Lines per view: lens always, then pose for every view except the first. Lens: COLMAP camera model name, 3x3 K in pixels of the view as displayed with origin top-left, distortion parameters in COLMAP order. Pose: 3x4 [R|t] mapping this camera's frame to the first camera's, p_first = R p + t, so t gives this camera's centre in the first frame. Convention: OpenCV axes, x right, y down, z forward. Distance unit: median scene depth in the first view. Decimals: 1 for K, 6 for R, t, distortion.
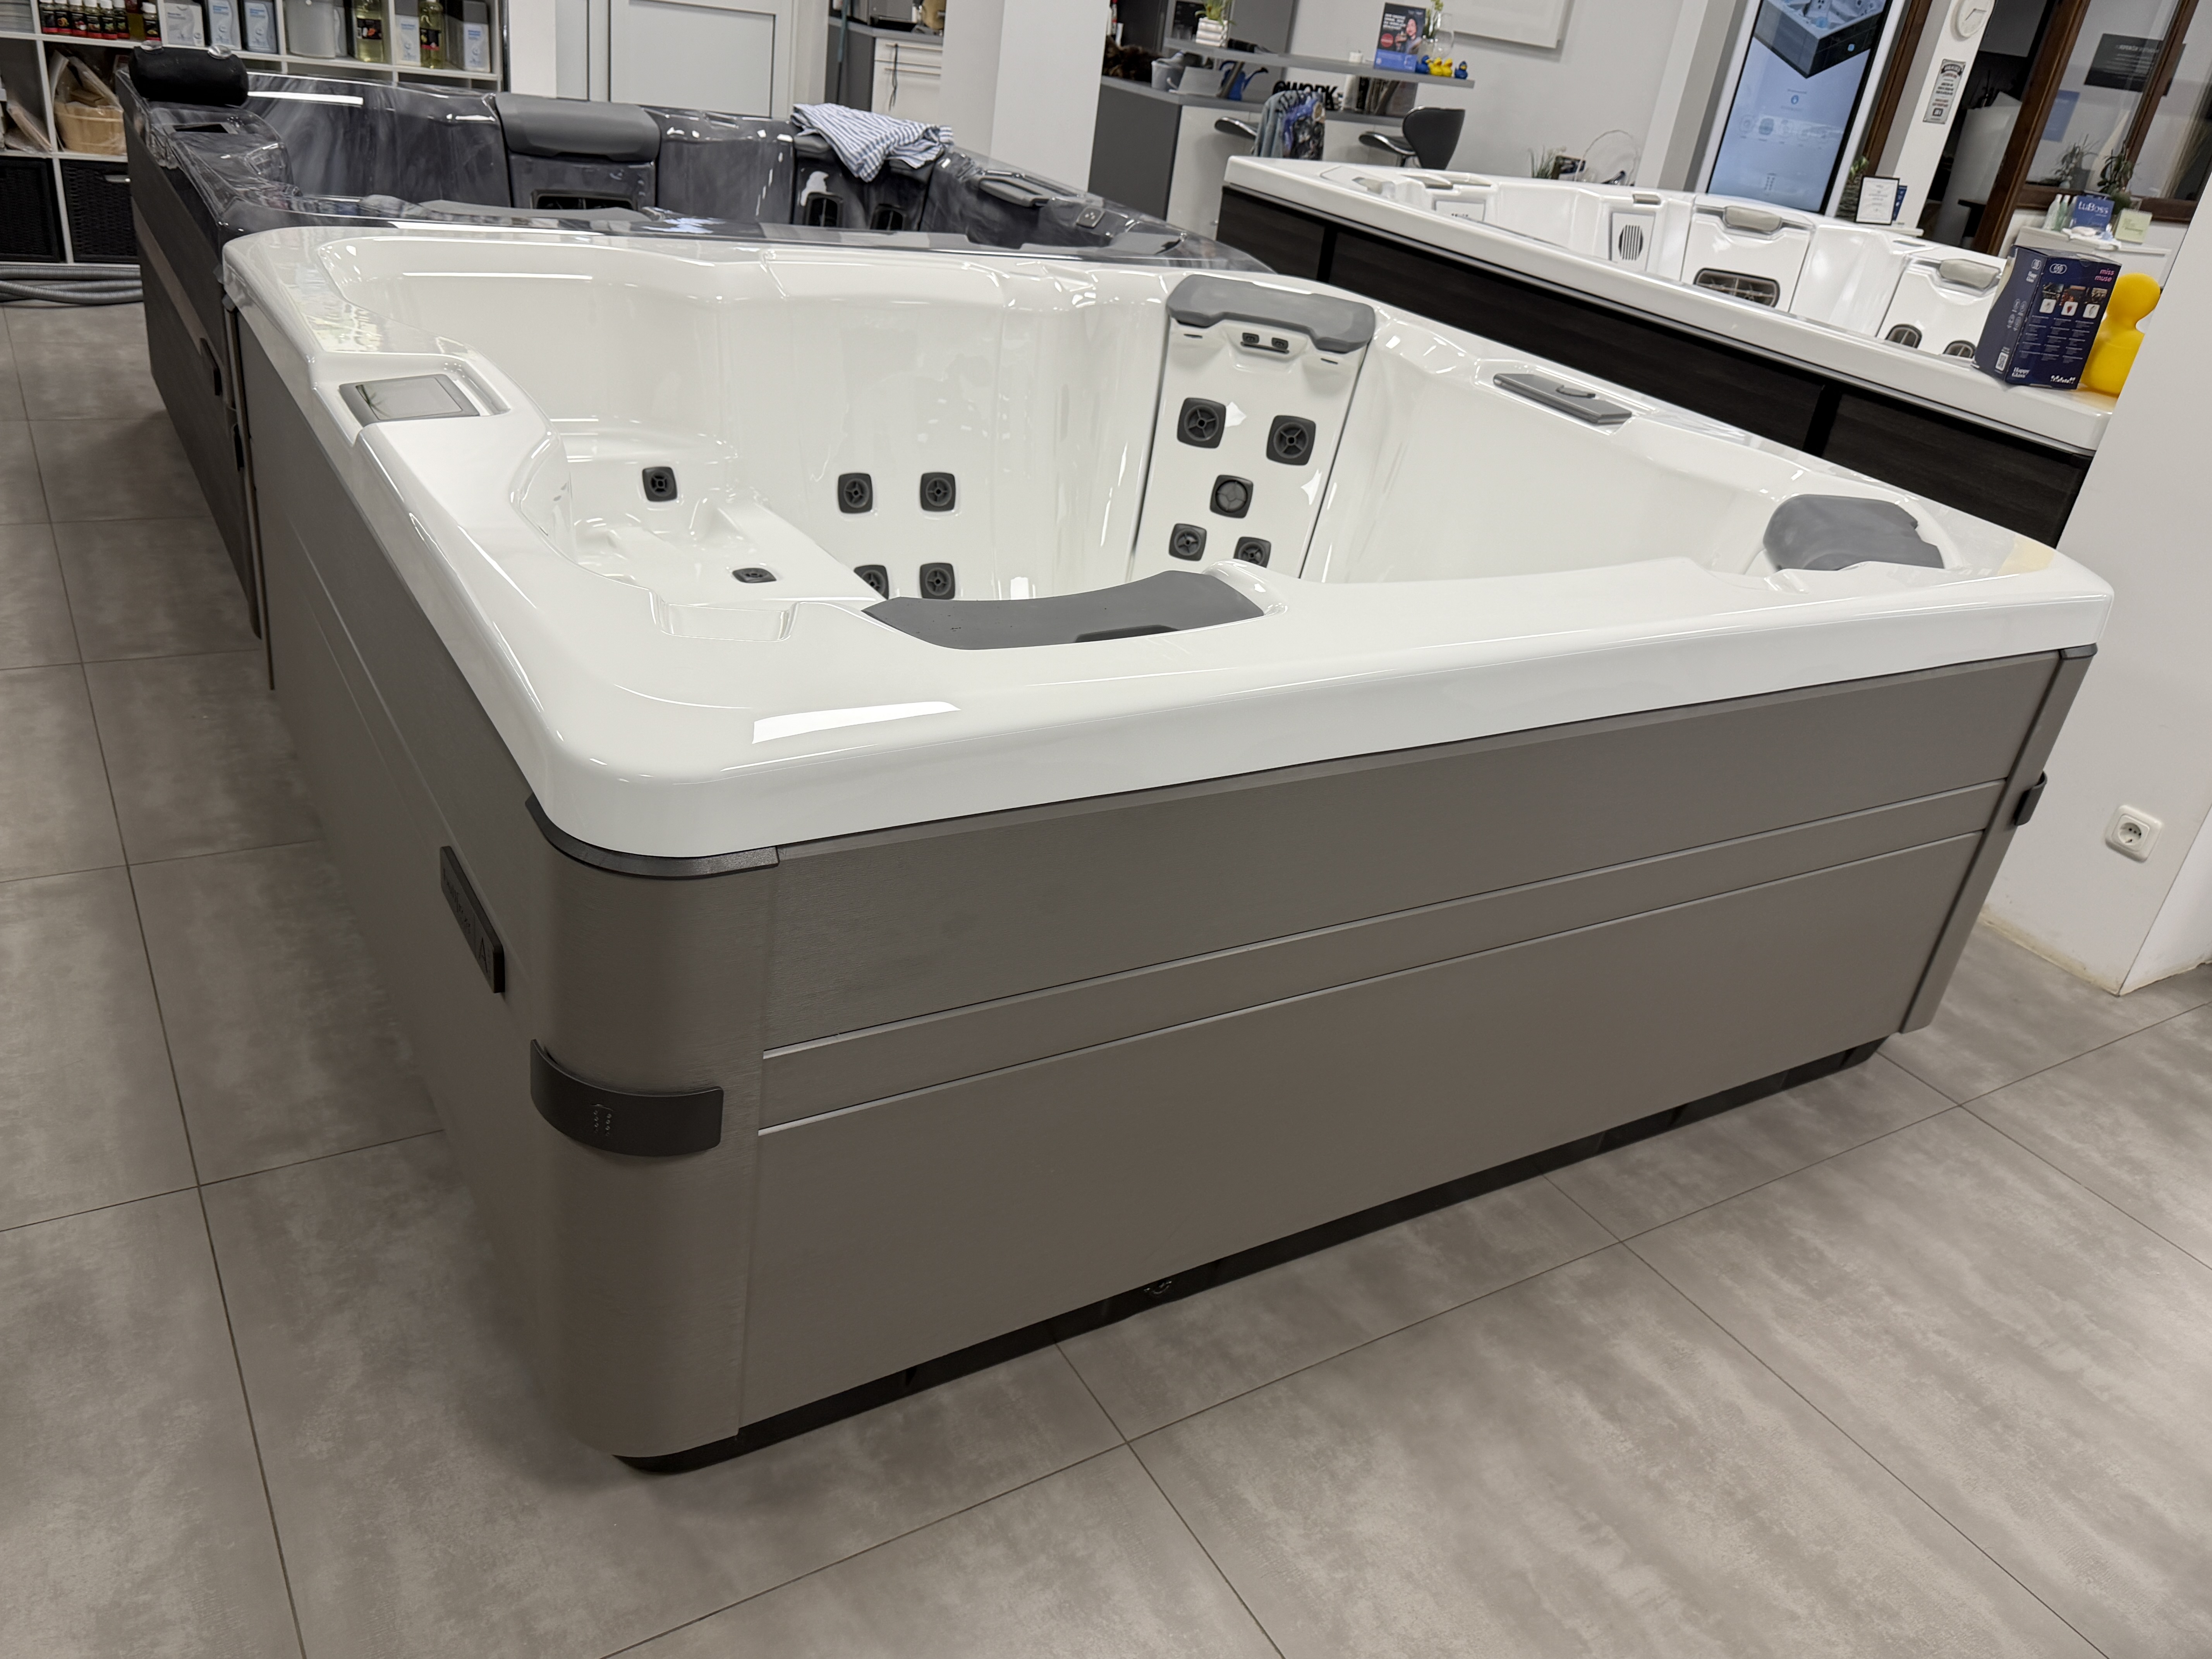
lens RADIAL K [[1667.2, 0, 1136.6], [0, 1667.2, 832.6], [0, 0, 1]] dist [0.044015, -0.062496]
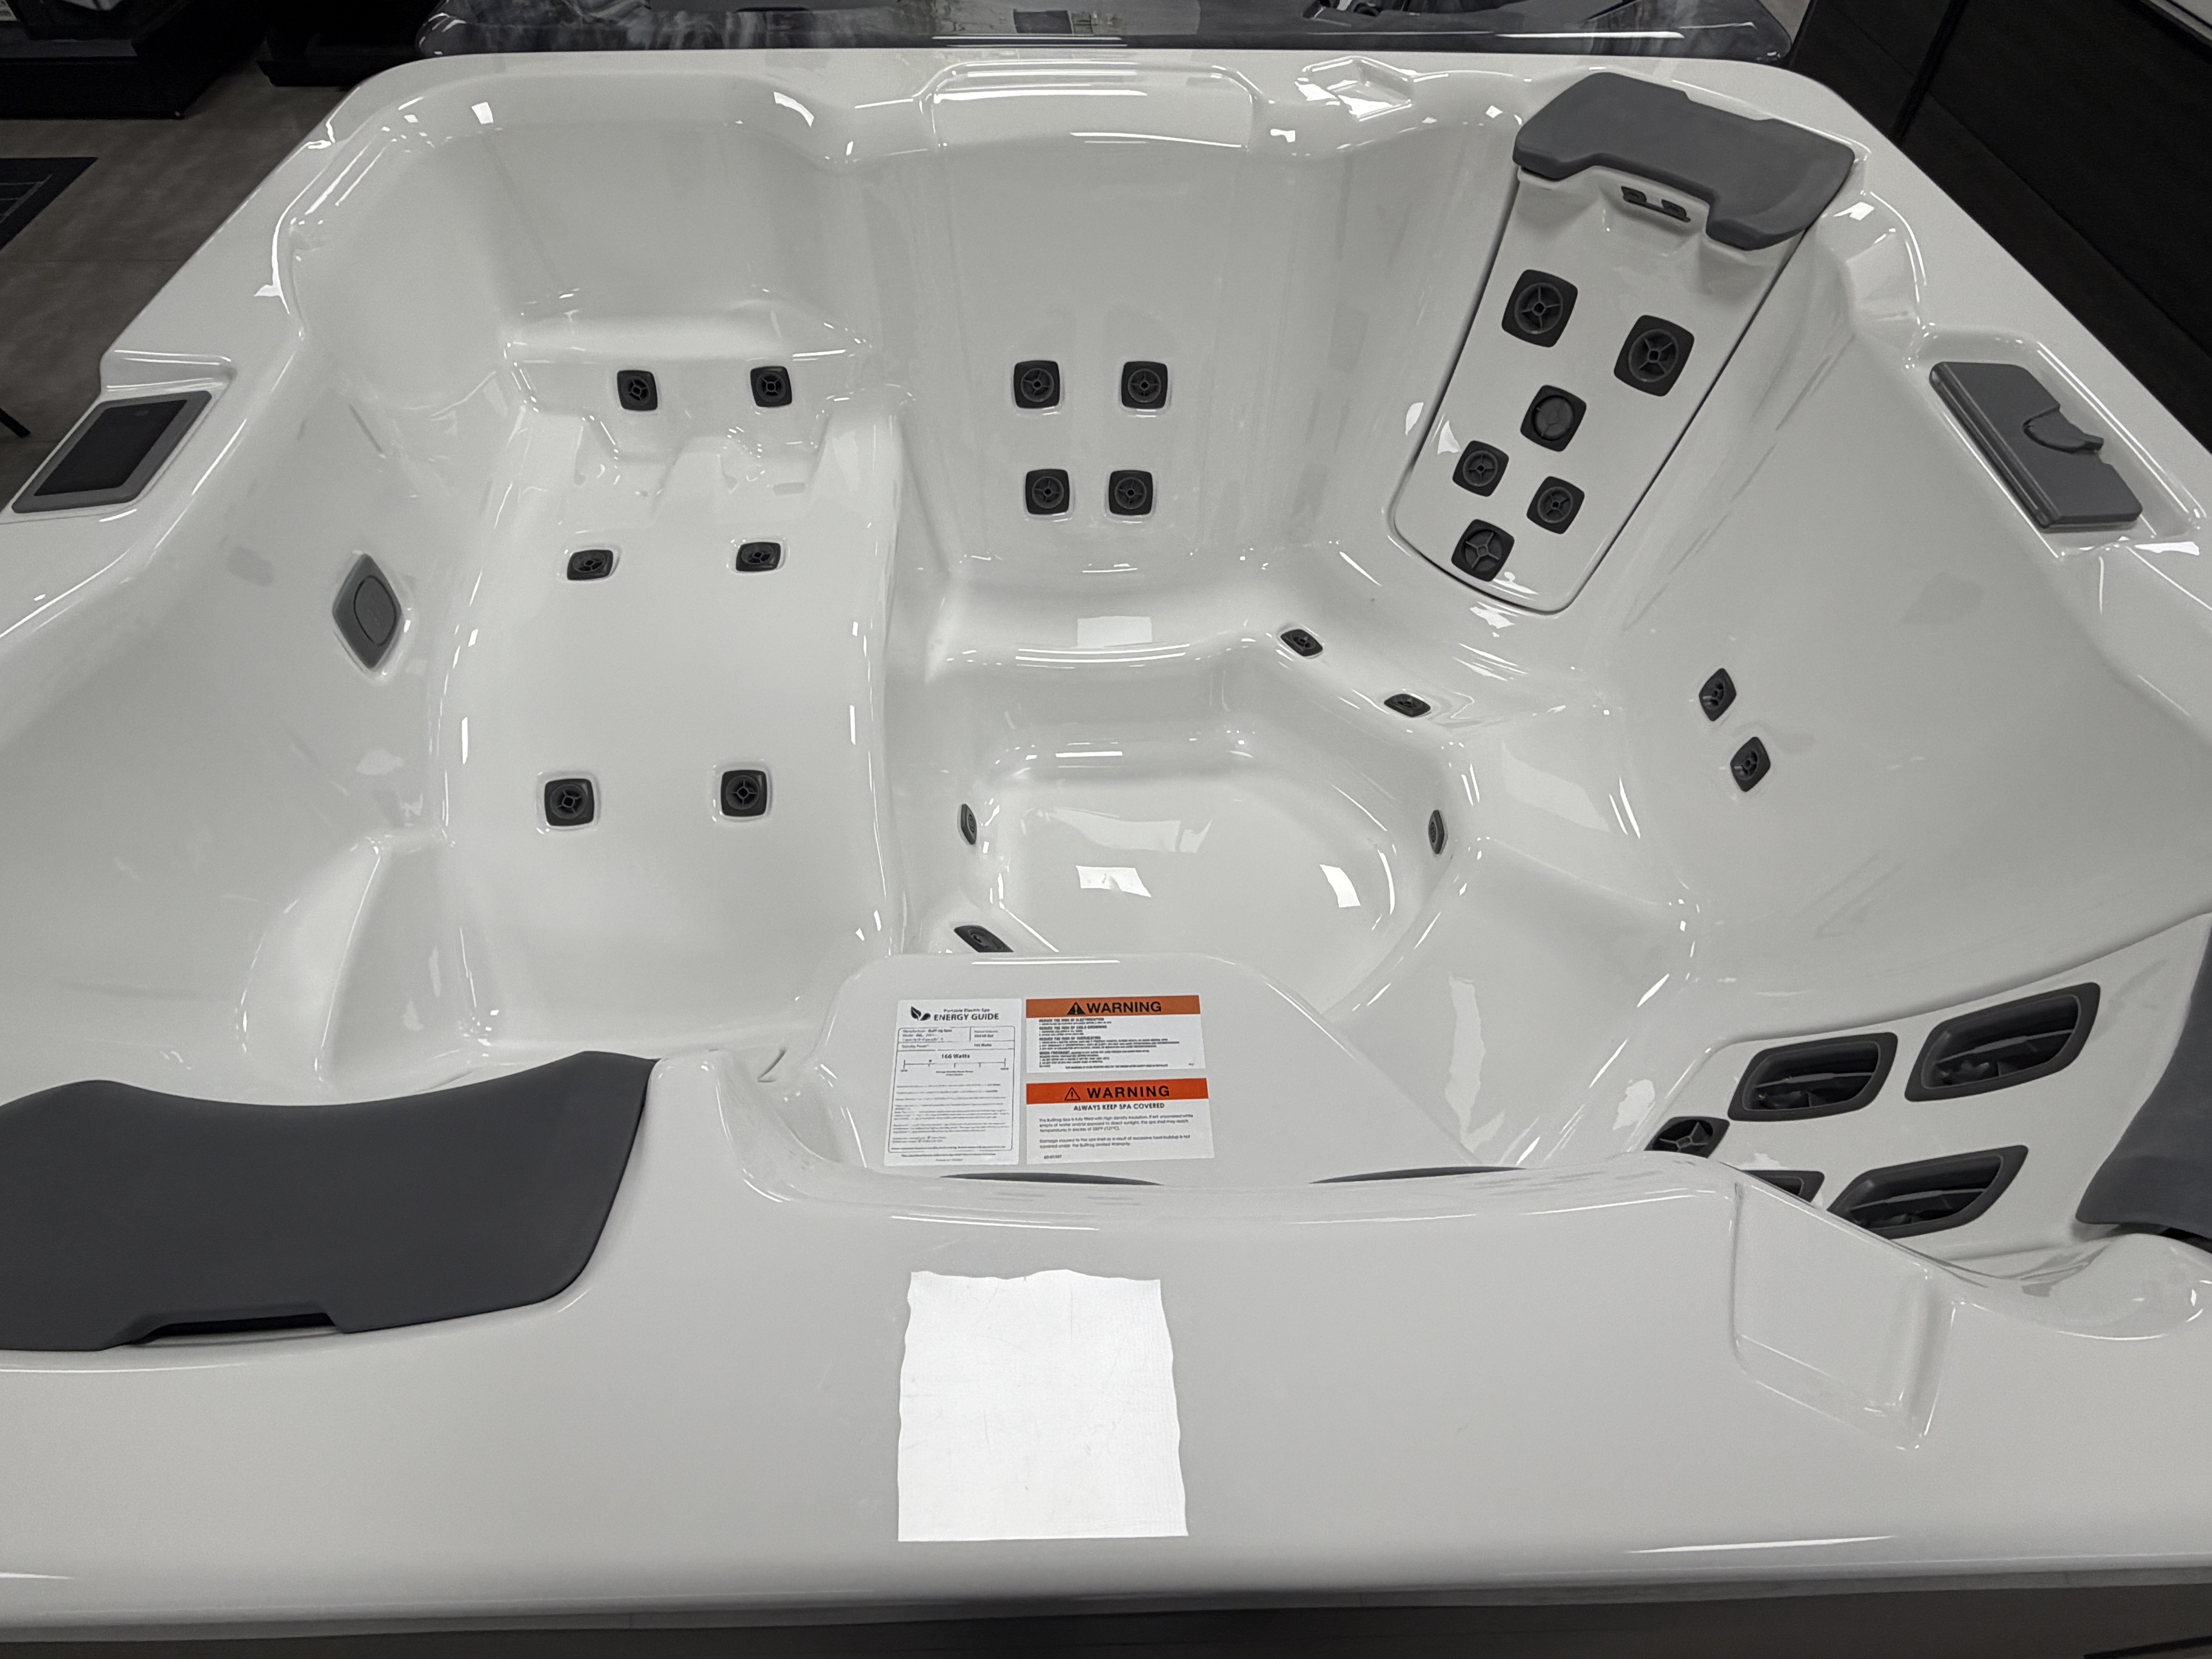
lens RADIAL K [[1236.4, 0, 1085.9], [0, 1236.4, 832.5], [0, 0, 1]] dist [-0.017821, 0.009177]
pose [[0.846583, 0.318928, -0.426124, 0.184256], [-0.137134, 0.904268, 0.404344, -0.241524], [0.514287, -0.283875, 0.809274, 0.416417]]
